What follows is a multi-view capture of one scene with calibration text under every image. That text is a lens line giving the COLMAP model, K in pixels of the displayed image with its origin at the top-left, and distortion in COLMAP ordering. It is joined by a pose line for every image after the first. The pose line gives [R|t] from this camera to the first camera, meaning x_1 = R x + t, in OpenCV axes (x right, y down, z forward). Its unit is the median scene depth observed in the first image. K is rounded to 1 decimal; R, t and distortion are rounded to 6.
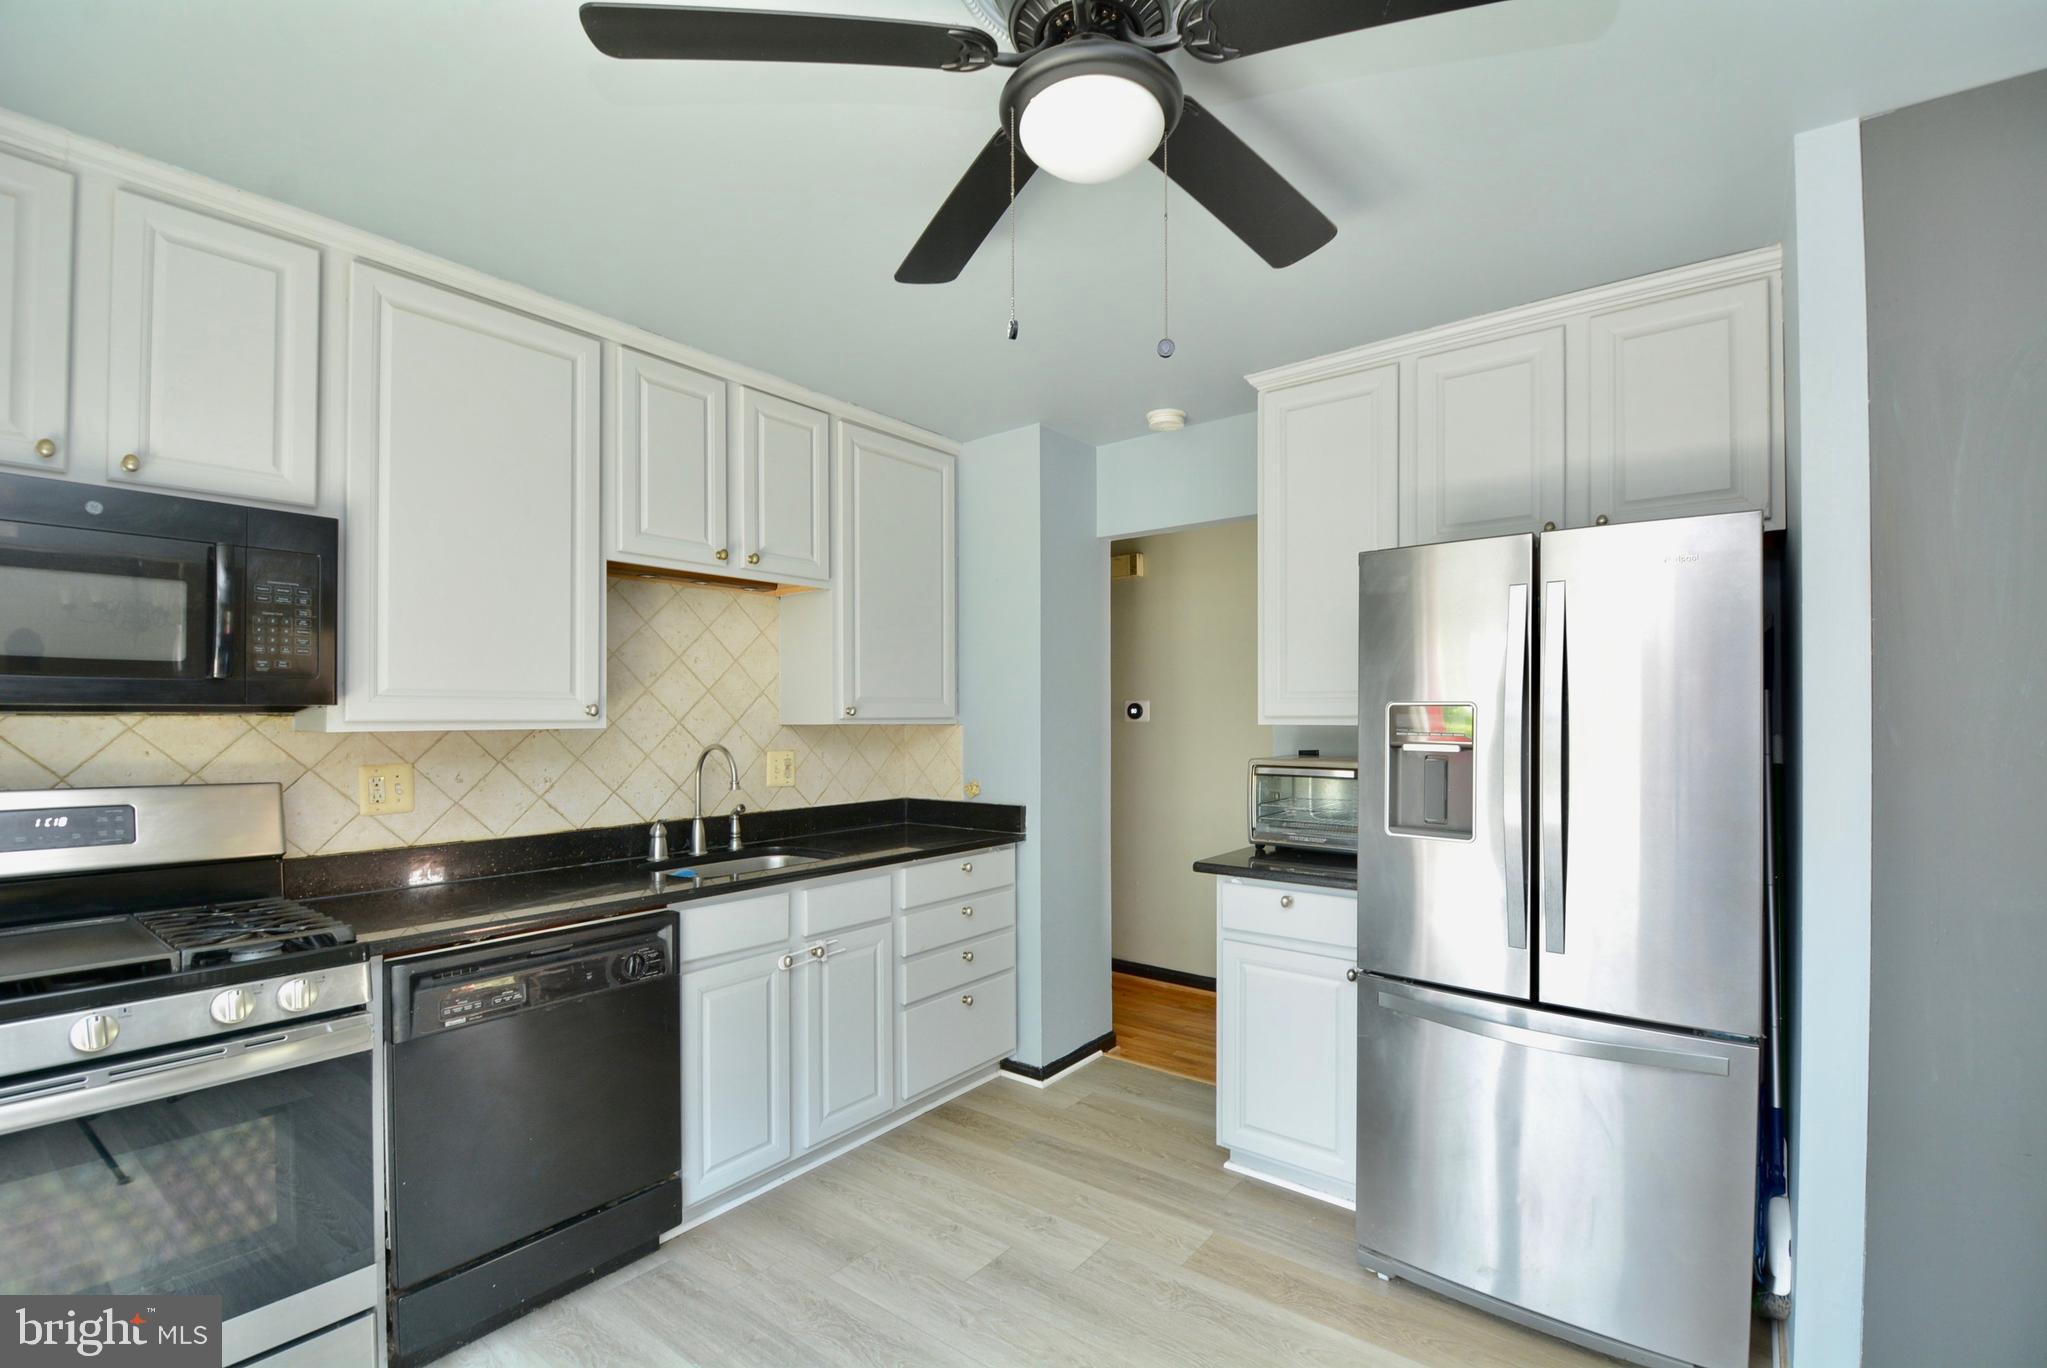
lens RADIAL K [[897.4, 0, 1047.2], [0, 897.4, 712.3], [0, 0, 1]] dist [0.020638, -0.026786]
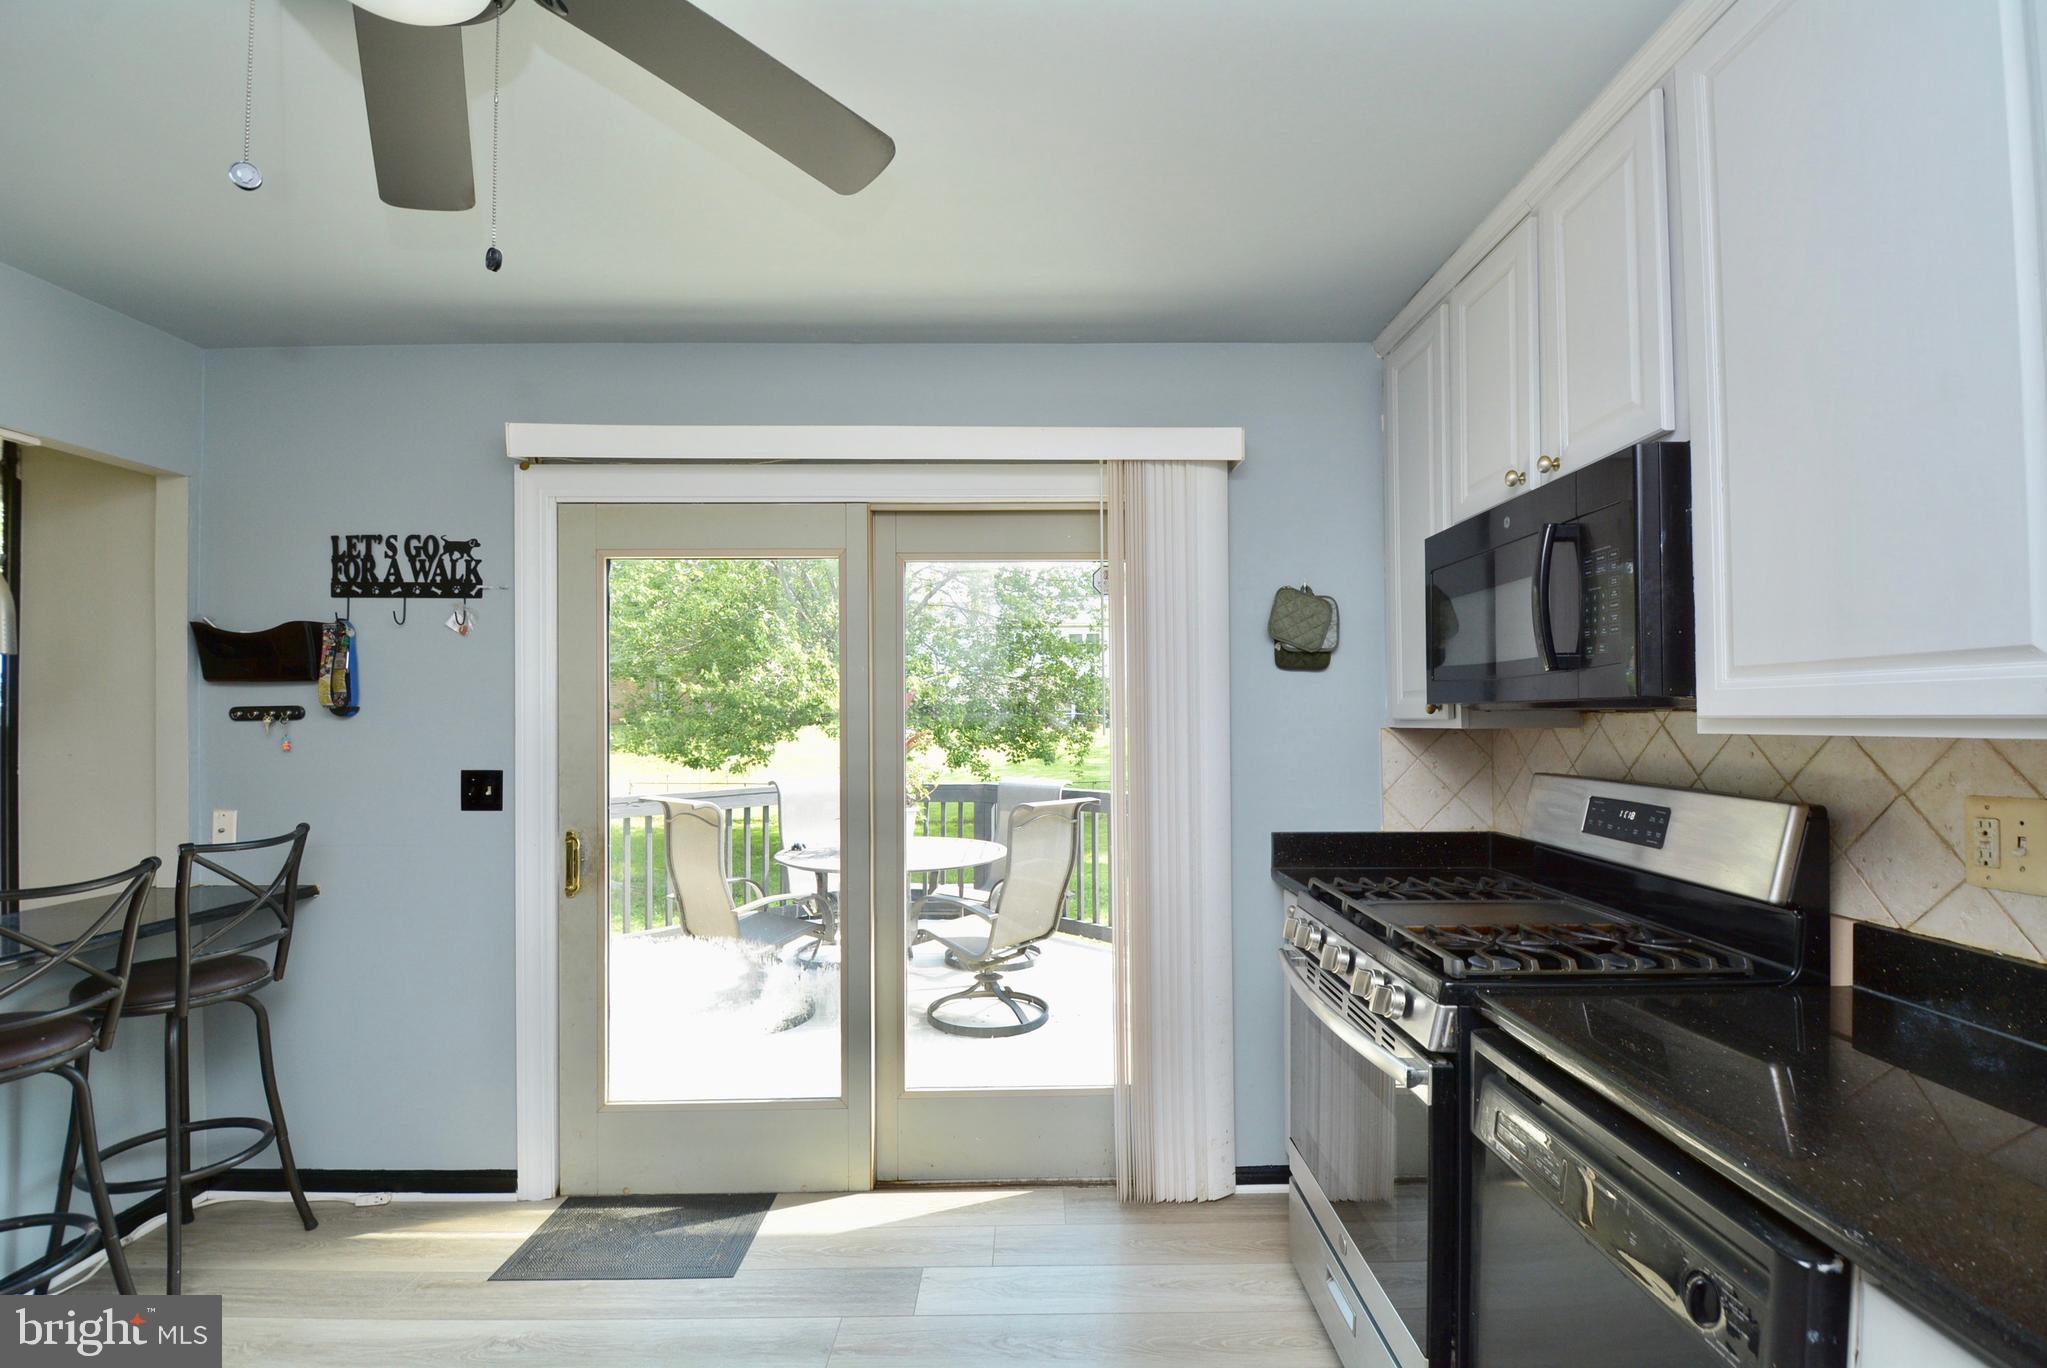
lens RADIAL K [[897.4, 0, 1047.2], [0, 897.4, 712.3], [0, 0, 1]] dist [0.020638, -0.026786]
pose [[-0.779706, 0.002669, -0.626140, 0.057730], [0.011705, 0.999878, -0.010314, 0.007068], [0.626036, -0.015371, -0.779643, 1.321364]]
